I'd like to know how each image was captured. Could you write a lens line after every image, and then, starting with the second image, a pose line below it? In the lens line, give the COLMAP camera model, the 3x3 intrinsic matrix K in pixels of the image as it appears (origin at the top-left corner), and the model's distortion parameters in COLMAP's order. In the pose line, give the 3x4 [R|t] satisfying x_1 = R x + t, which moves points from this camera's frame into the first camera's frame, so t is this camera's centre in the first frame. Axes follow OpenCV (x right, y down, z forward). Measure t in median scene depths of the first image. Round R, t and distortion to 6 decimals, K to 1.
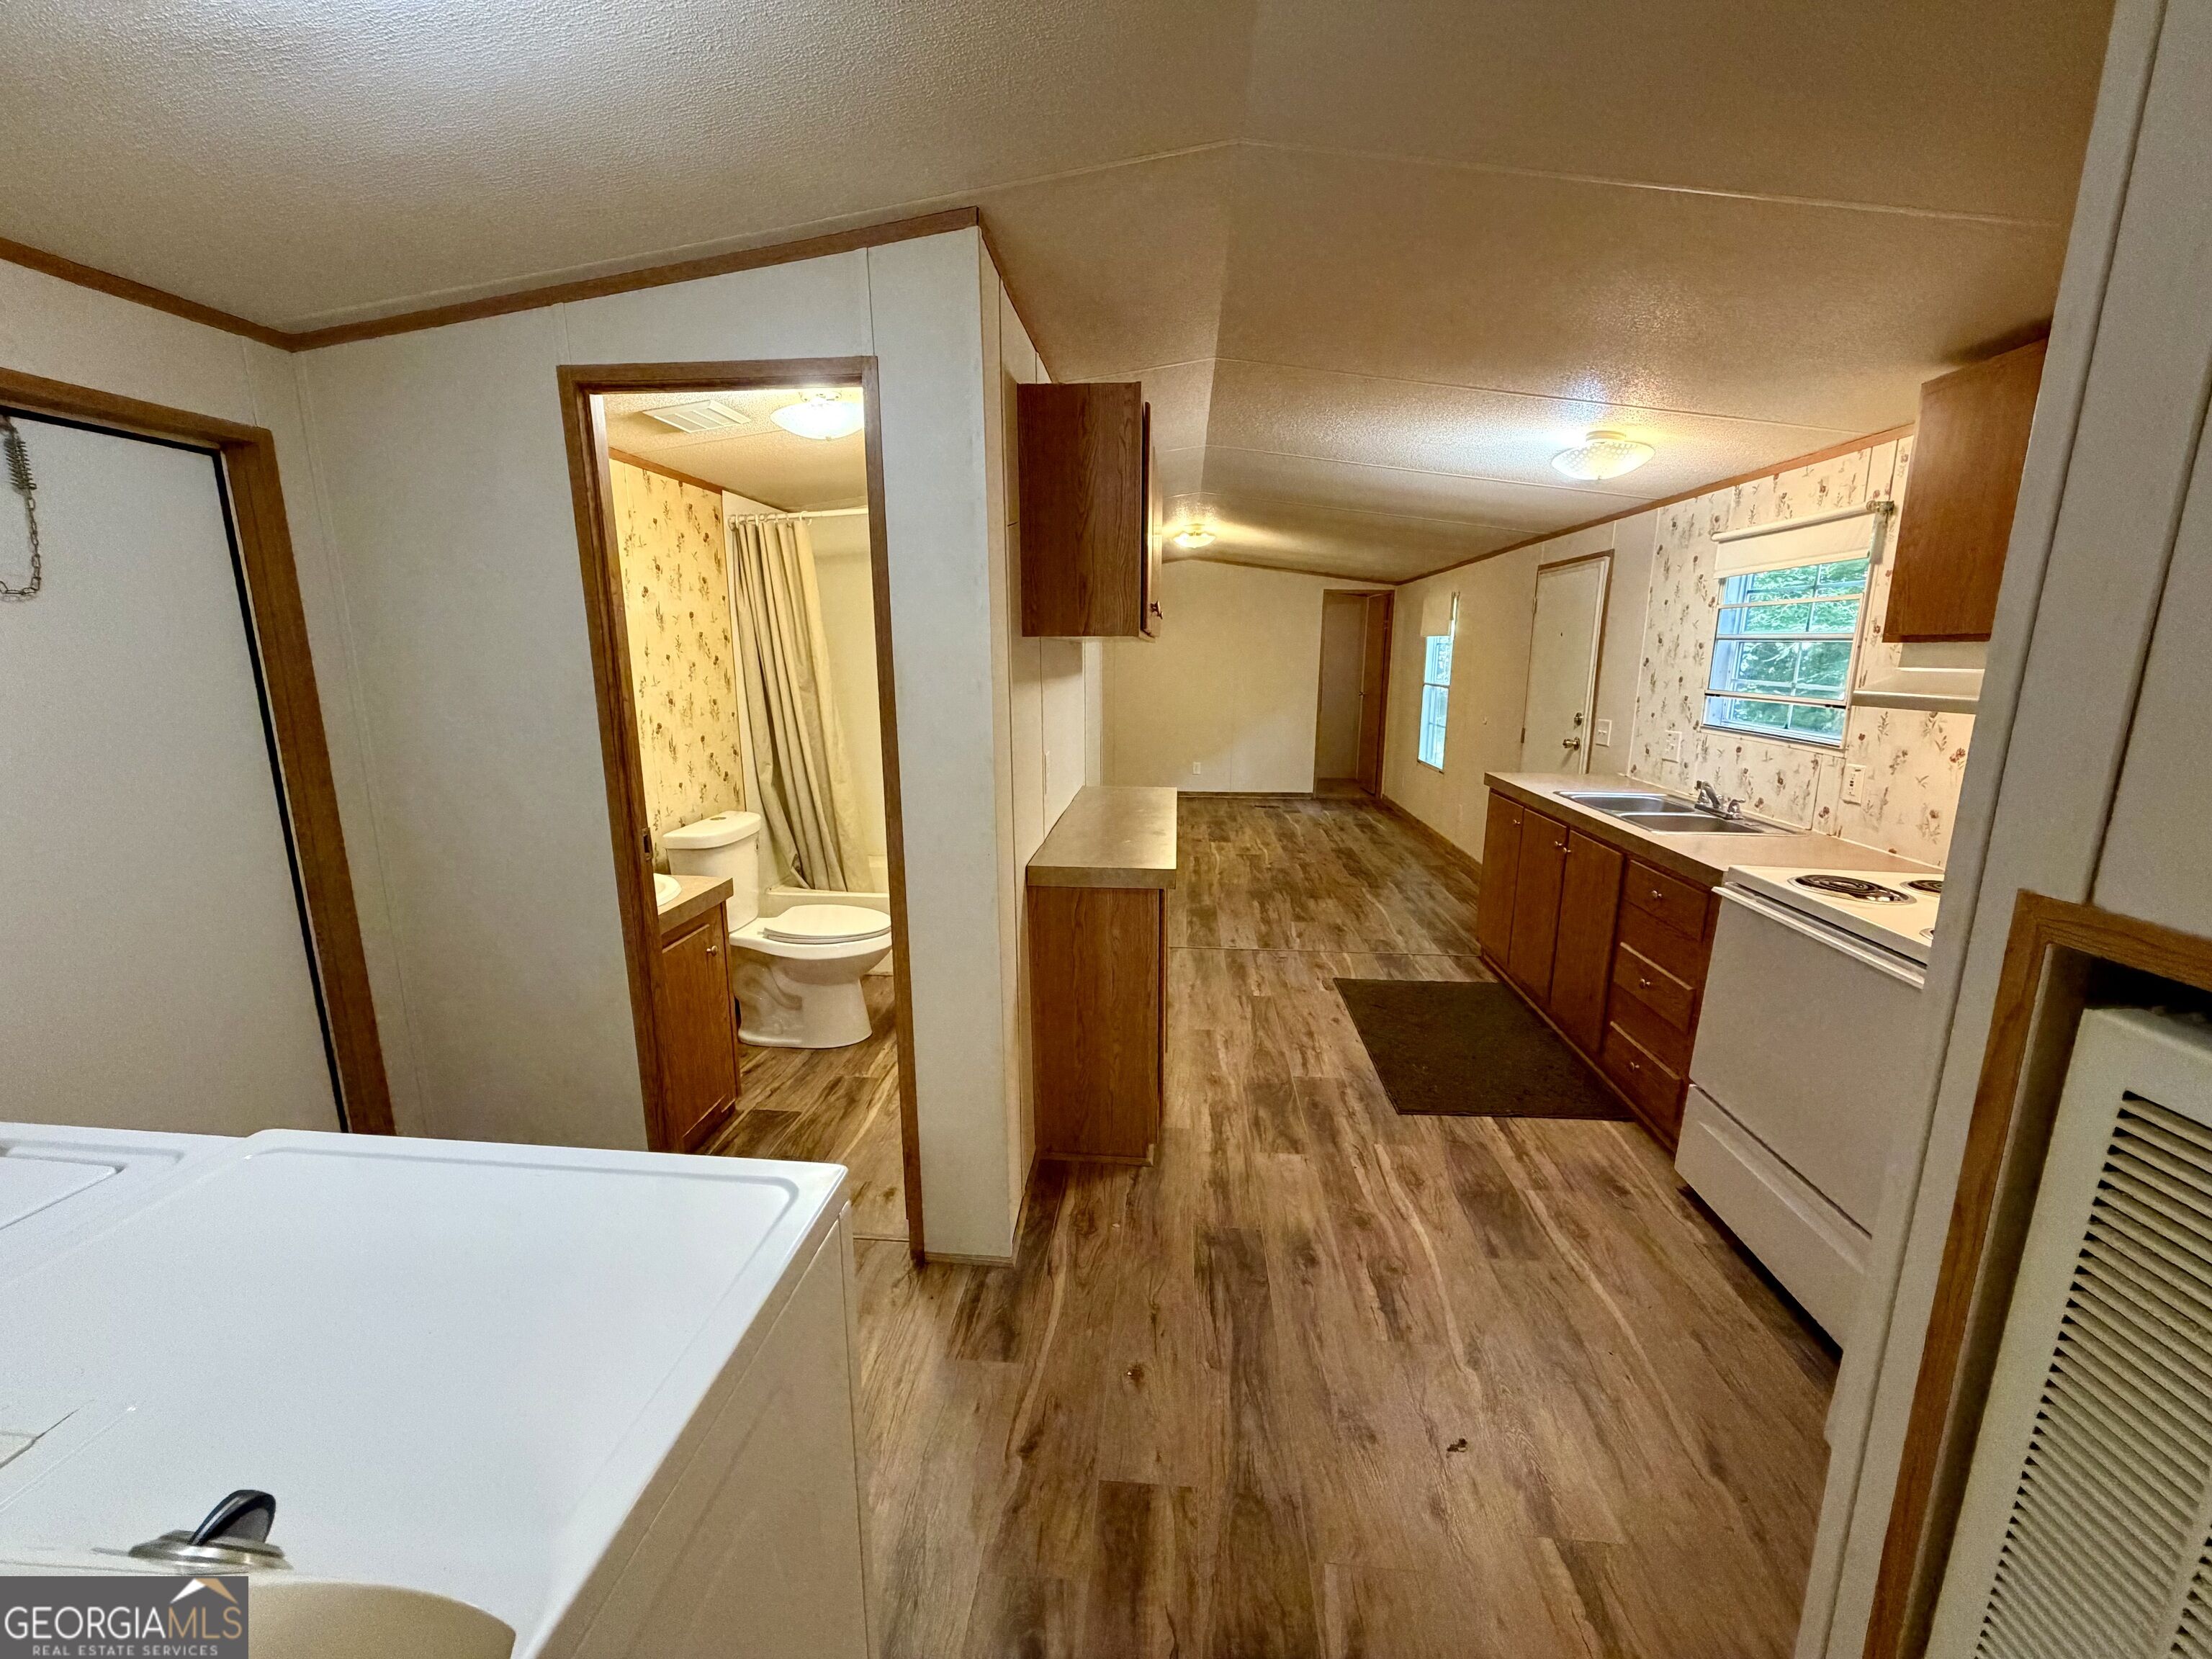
lens RADIAL K [[882.8, 0, 1100.0], [0, 882.8, 829.7], [0, 0, 1]] dist [0.000359, -0.000320]
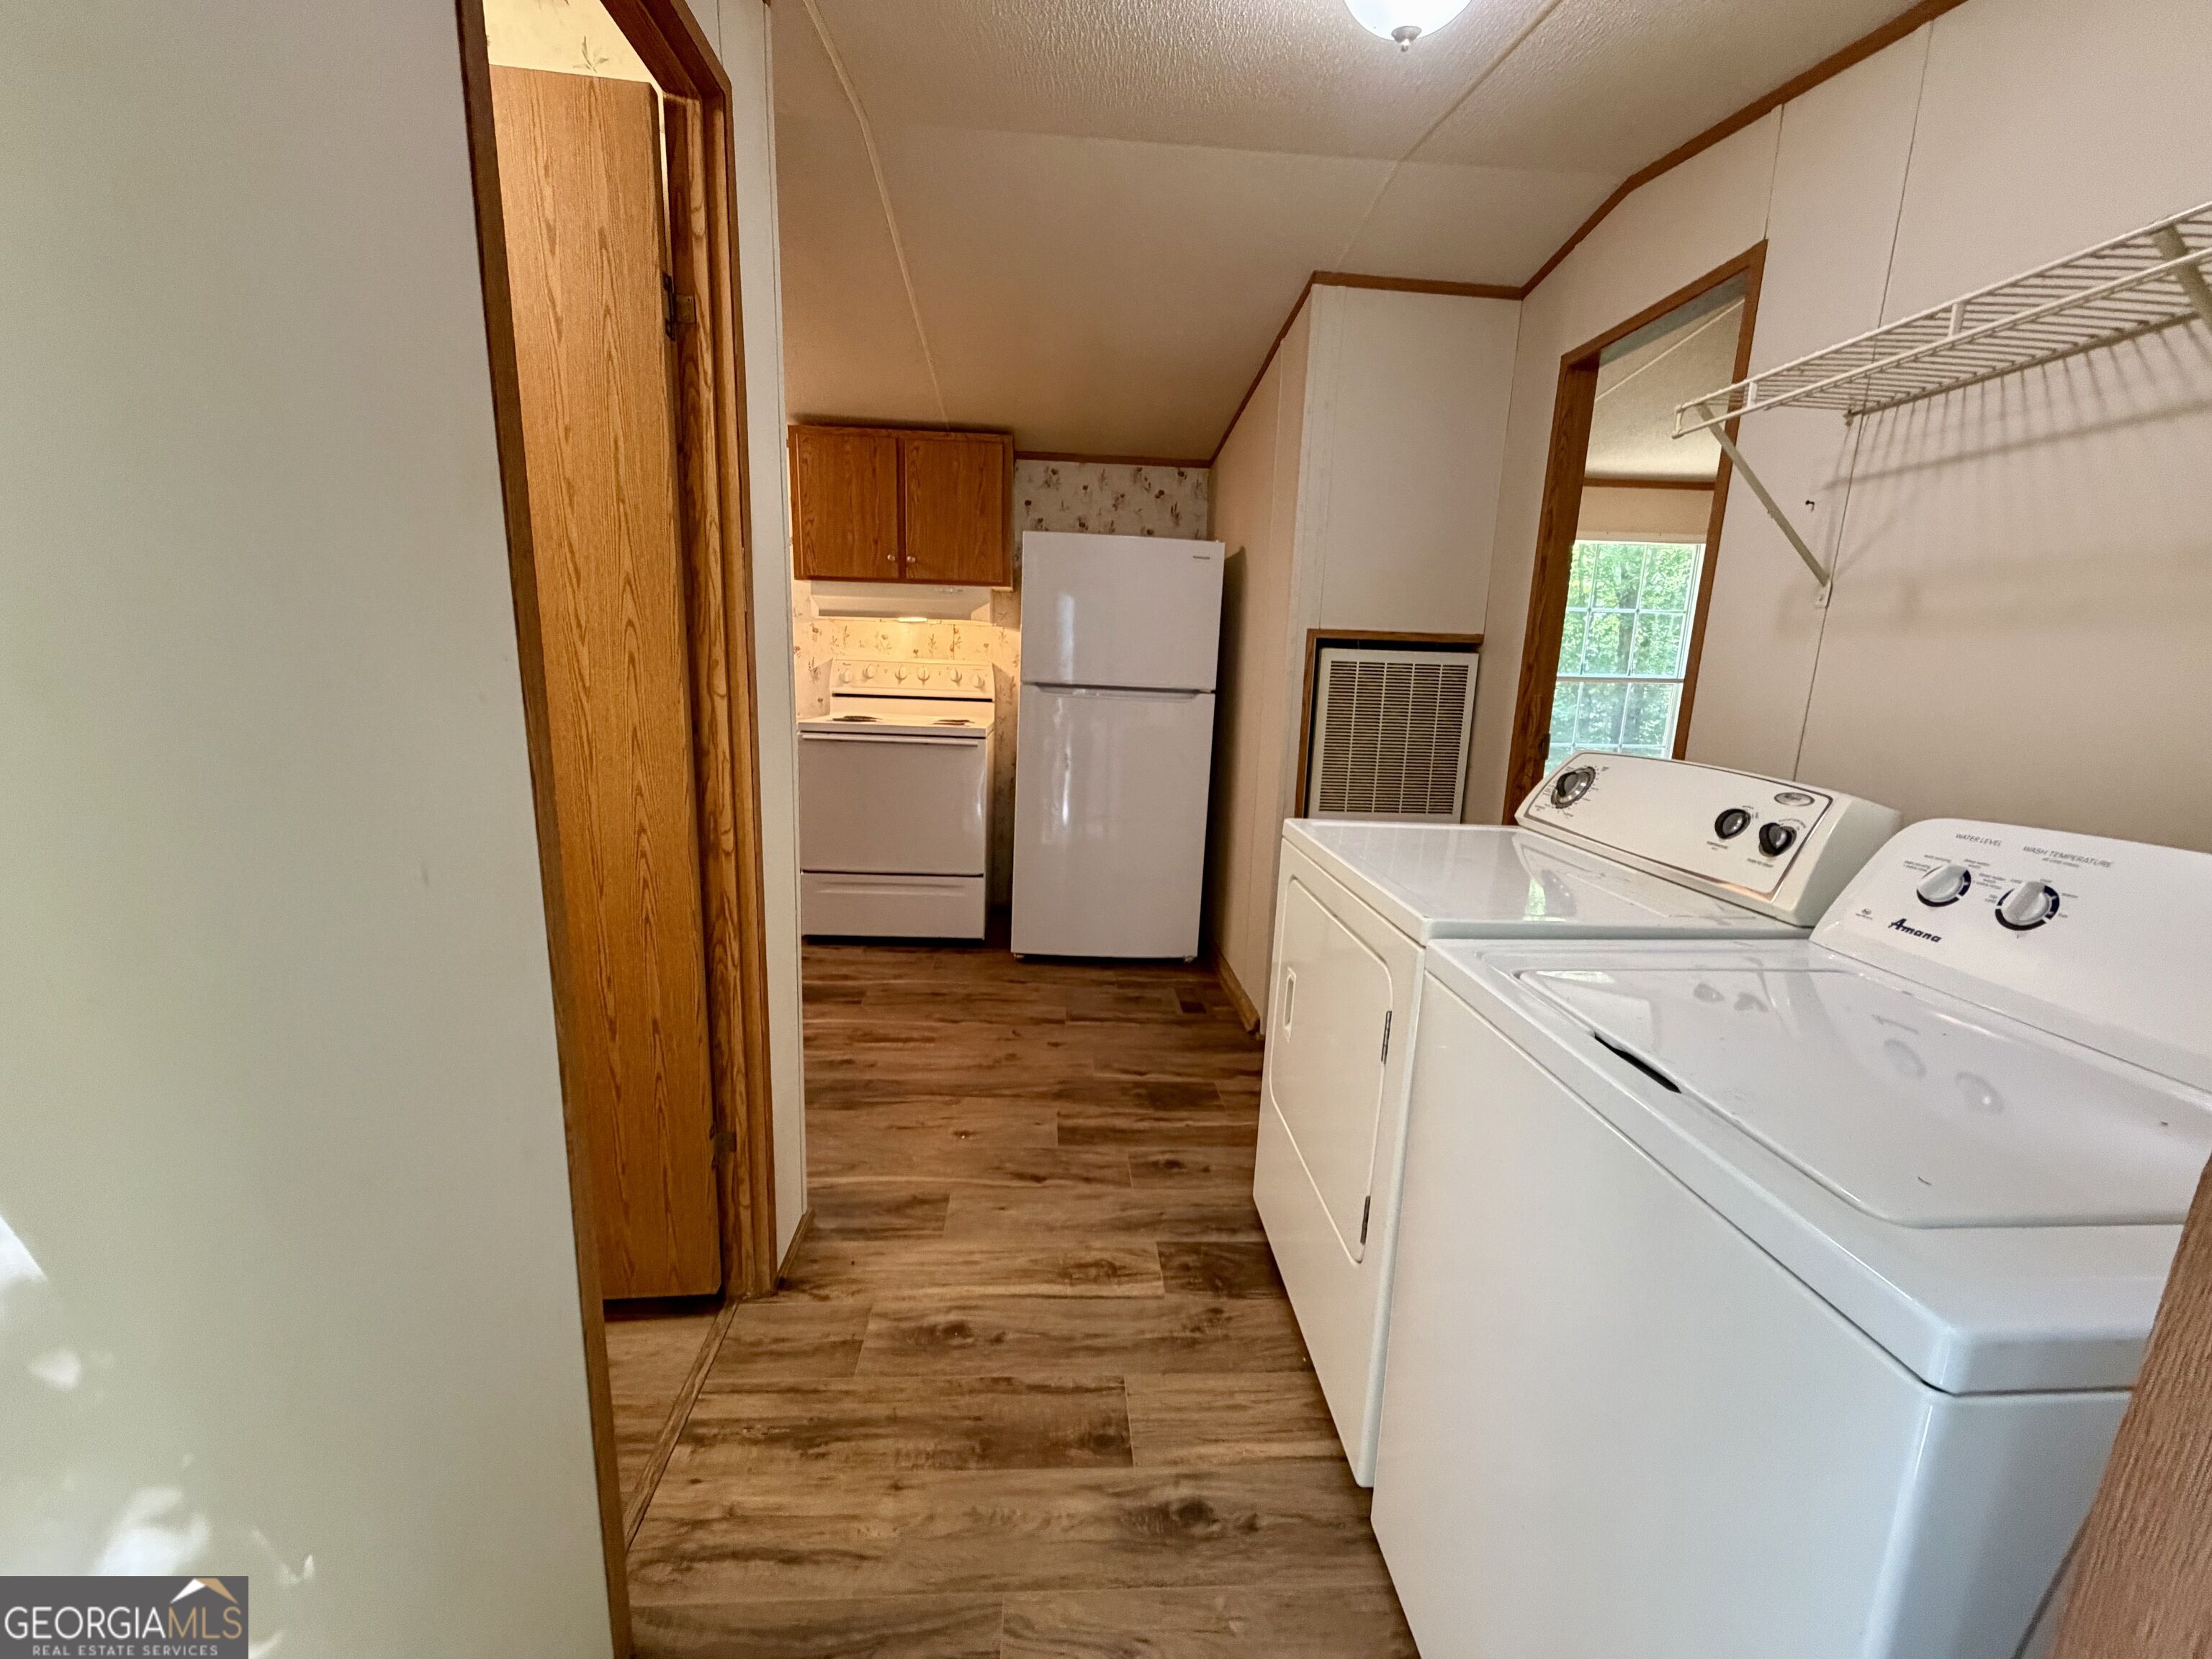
lens RADIAL K [[882.8, 0, 1111.2], [0, 882.8, 830.6], [0, 0, 1]] dist [0.000359, -0.000320]
pose [[-0.157585, -0.203687, 0.966270, -0.600832], [0.164032, 0.959503, 0.229012, -0.025335], [-0.973787, 0.194589, -0.117792, 0.466592]]
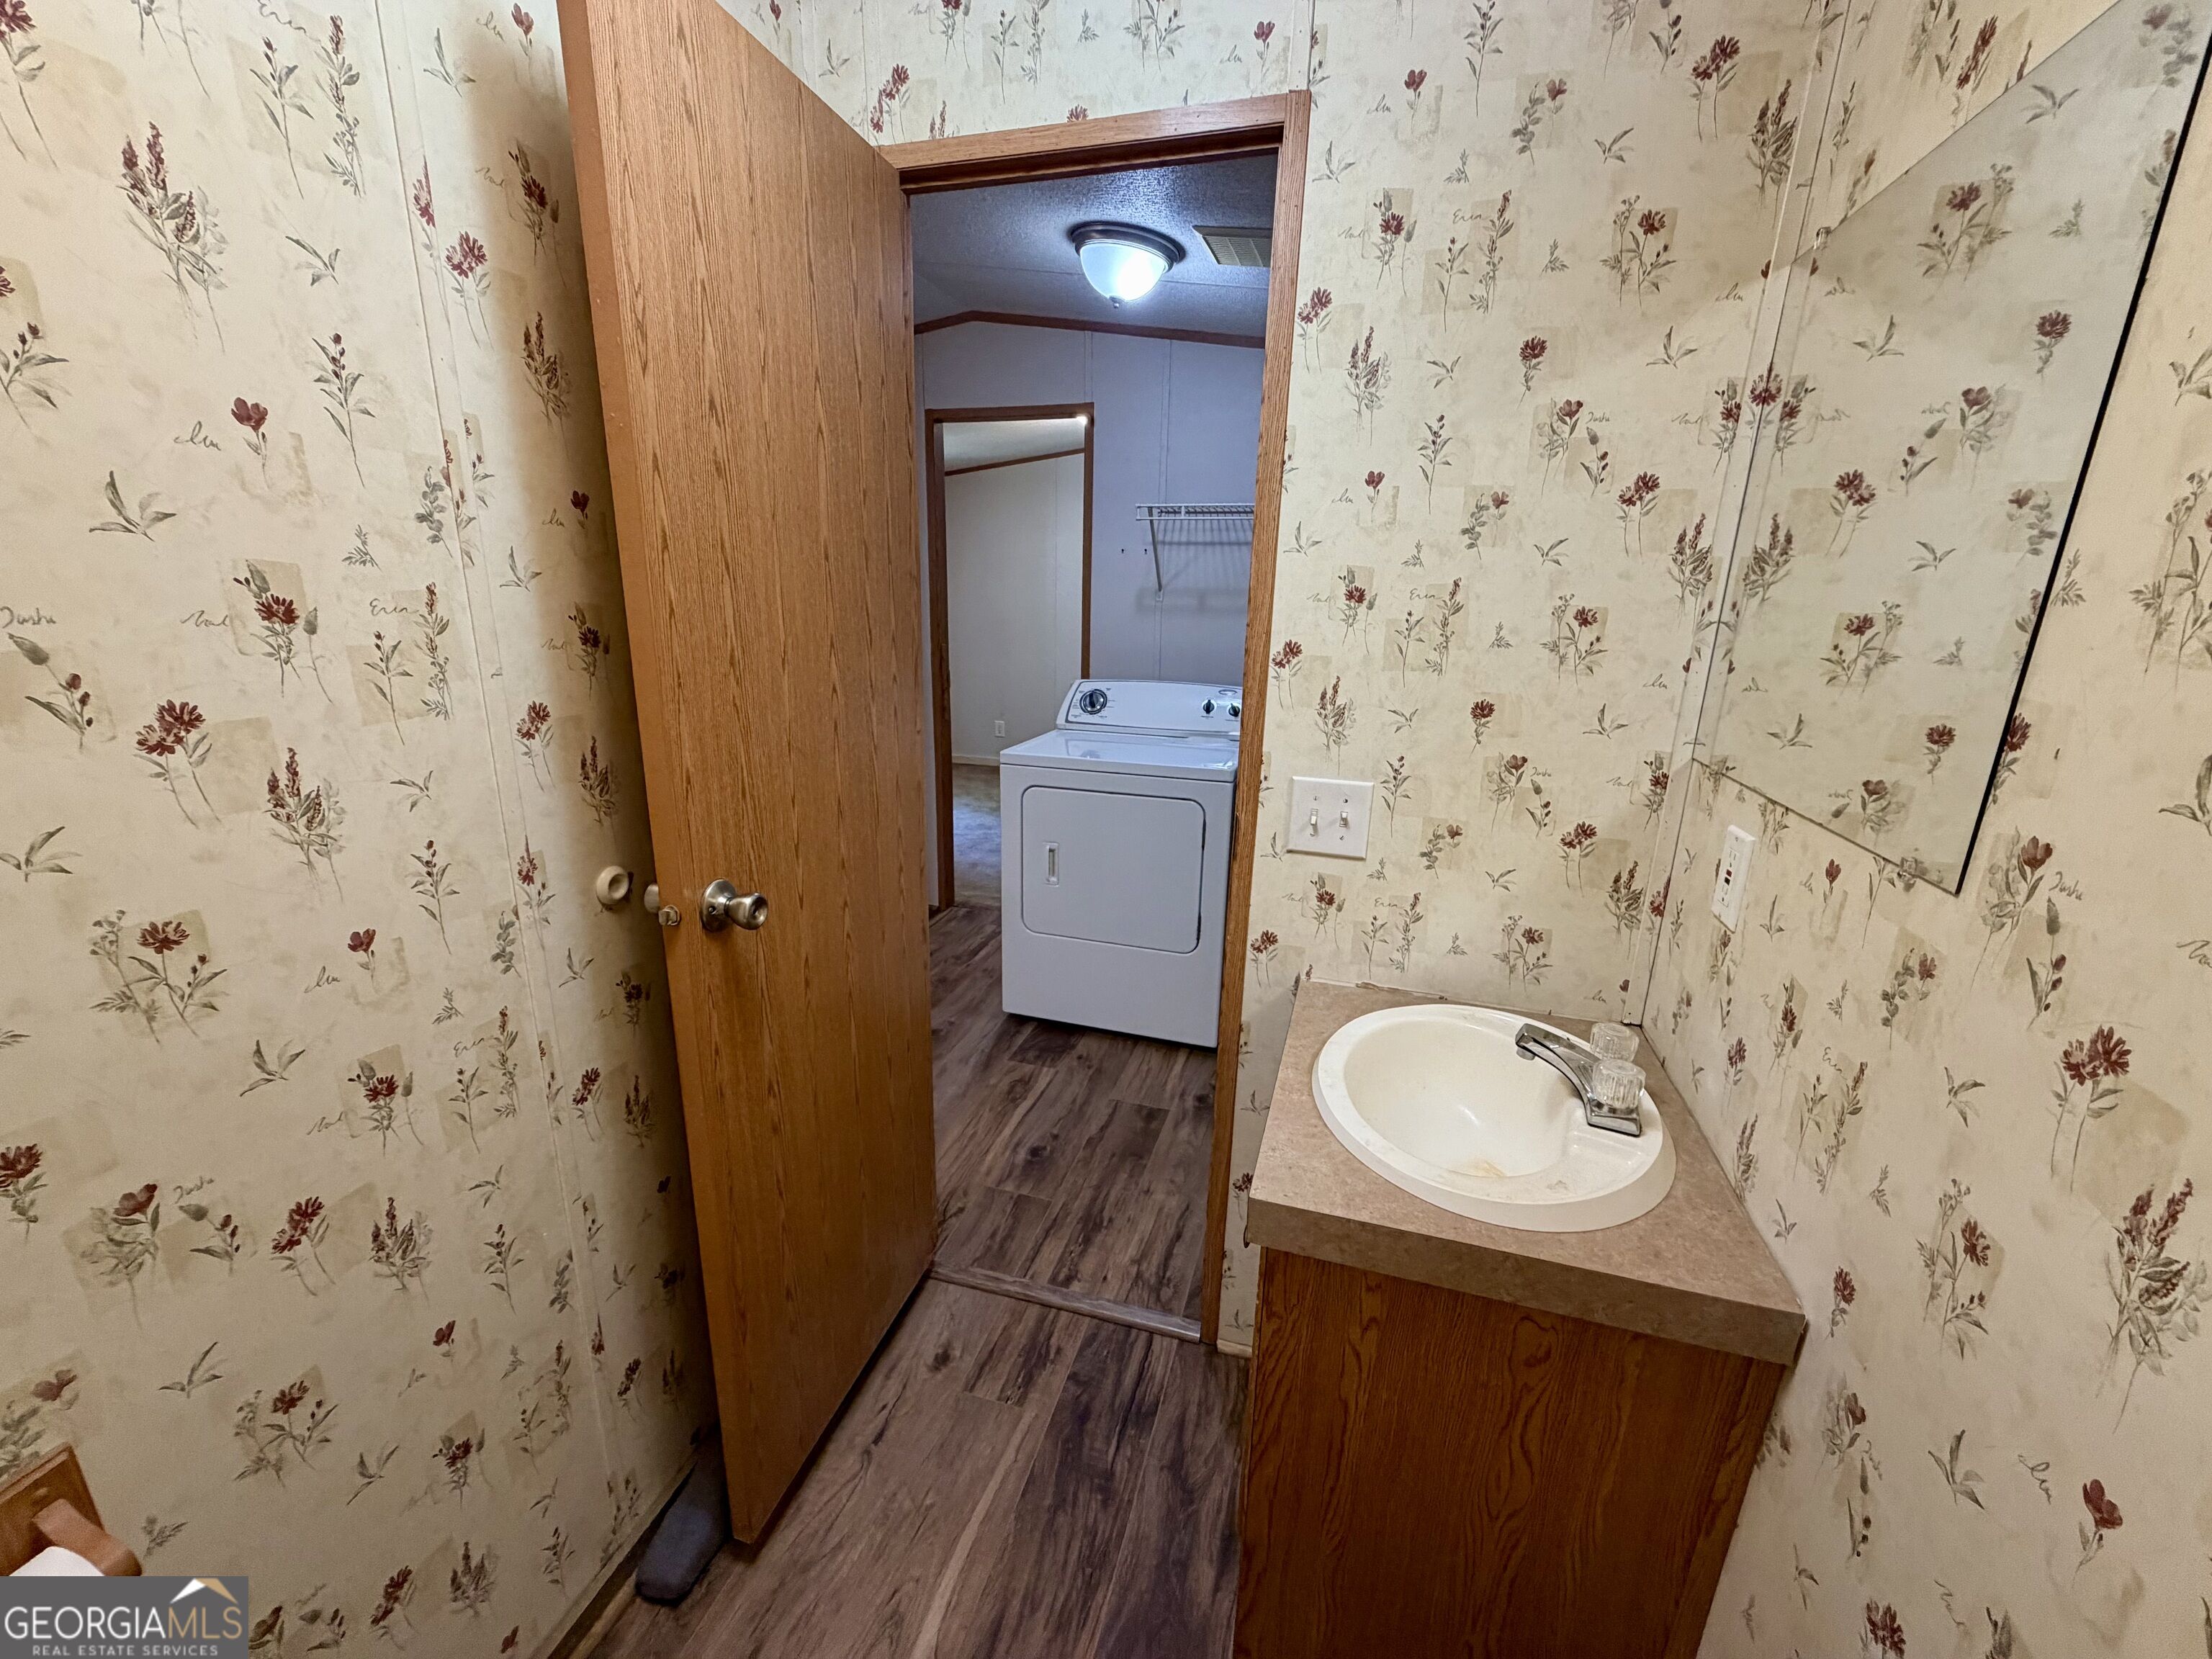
lens RADIAL K [[882.8, 0, 1106.3], [0, 882.8, 824.6], [0, 0, 1]] dist [0.000359, -0.000320]
pose [[-0.980185, -0.077577, 0.182260, -0.331129], [0.012769, 0.893461, 0.448960, -0.191464], [-0.197671, 0.442391, -0.874767, 1.015010]]
